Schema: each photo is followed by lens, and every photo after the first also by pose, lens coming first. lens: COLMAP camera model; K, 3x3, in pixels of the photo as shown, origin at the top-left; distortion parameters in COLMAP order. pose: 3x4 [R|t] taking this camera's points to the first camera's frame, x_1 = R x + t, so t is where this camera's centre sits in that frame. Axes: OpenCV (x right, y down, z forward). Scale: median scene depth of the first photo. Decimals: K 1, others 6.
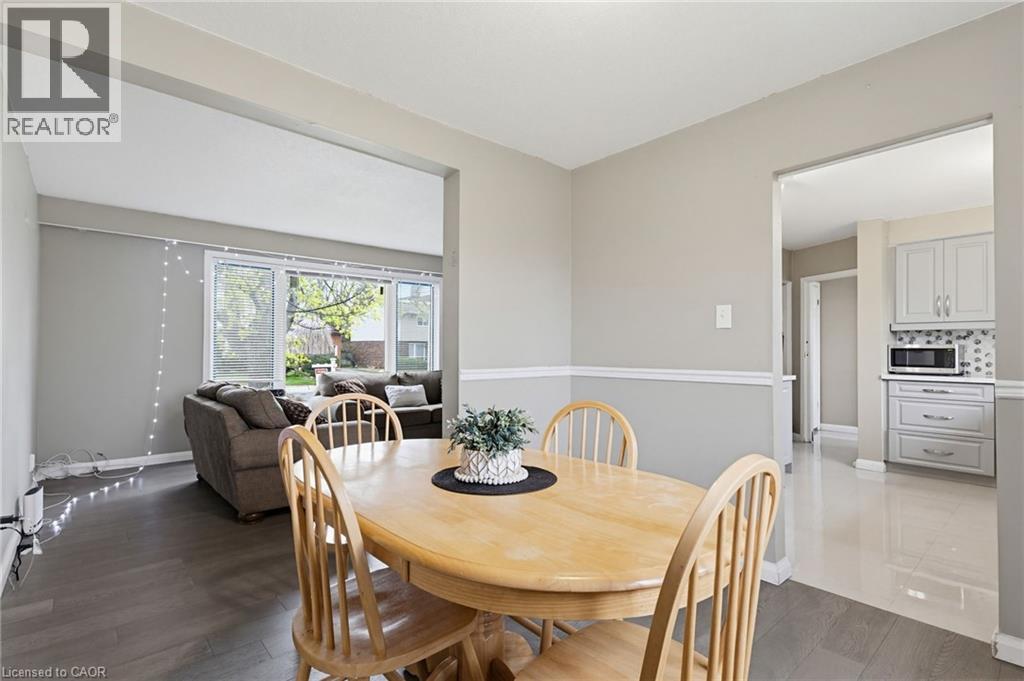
lens RADIAL K [[485.4, 0, 513.0], [0, 485.4, 343.5], [0, 0, 1]] dist [-0.000163, -0.000176]
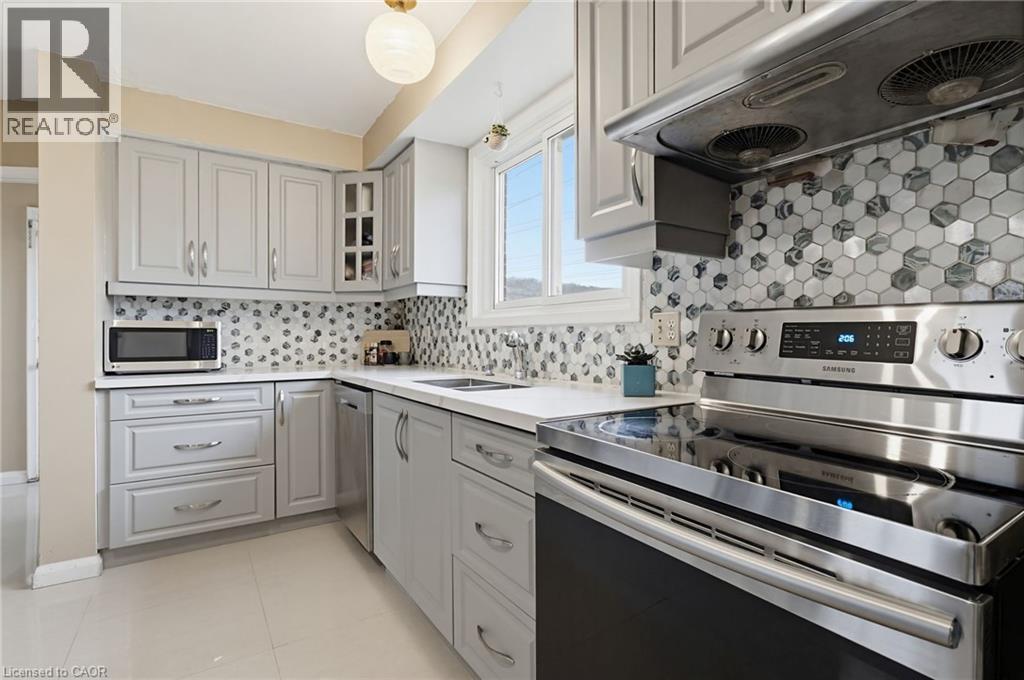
lens RADIAL K [[485.4, 0, 516.9], [0, 485.4, 338.3], [0, 0, 1]] dist [-0.000163, -0.000176]
pose [[0.127244, -0.008719, 0.991833, 0.323898], [-0.011918, 0.999876, 0.010318, 0.011404], [-0.991800, -0.013134, 0.127124, 0.510823]]
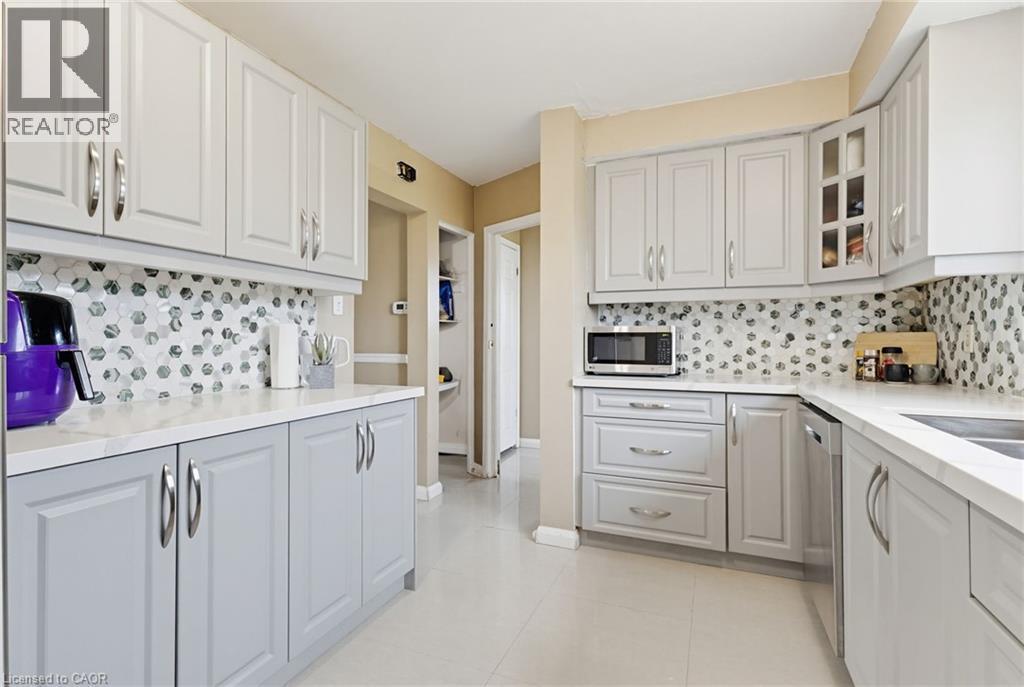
lens RADIAL K [[485.4, 0, 516.9], [0, 485.4, 336.4], [0, 0, 1]] dist [-0.000163, -0.000176]
pose [[0.892876, -0.000517, 0.450303, 0.443010], [-0.002877, 0.999972, 0.006852, 0.010885], [-0.450294, -0.007413, 0.892850, 0.519416]]
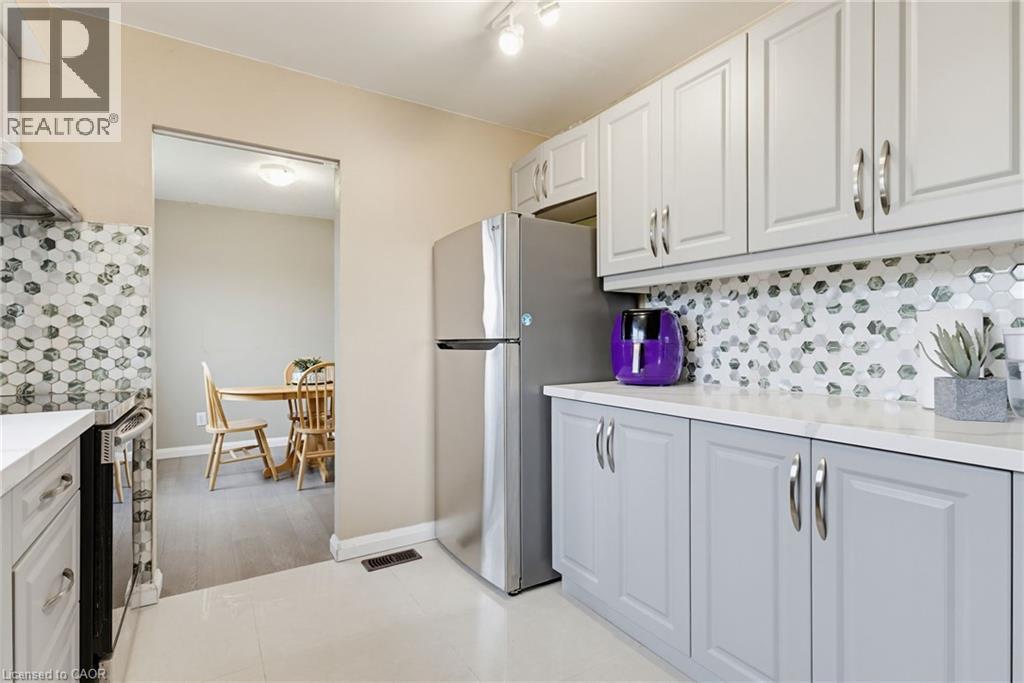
lens RADIAL K [[485.4, 0, 519.6], [0, 485.4, 340.2], [0, 0, 1]] dist [-0.000163, -0.000176]
pose [[-0.149124, 0.000618, -0.988818, 1.182995], [0.017112, 0.999852, -0.001955, 0.024757], [0.988670, -0.017212, -0.149113, 1.156816]]
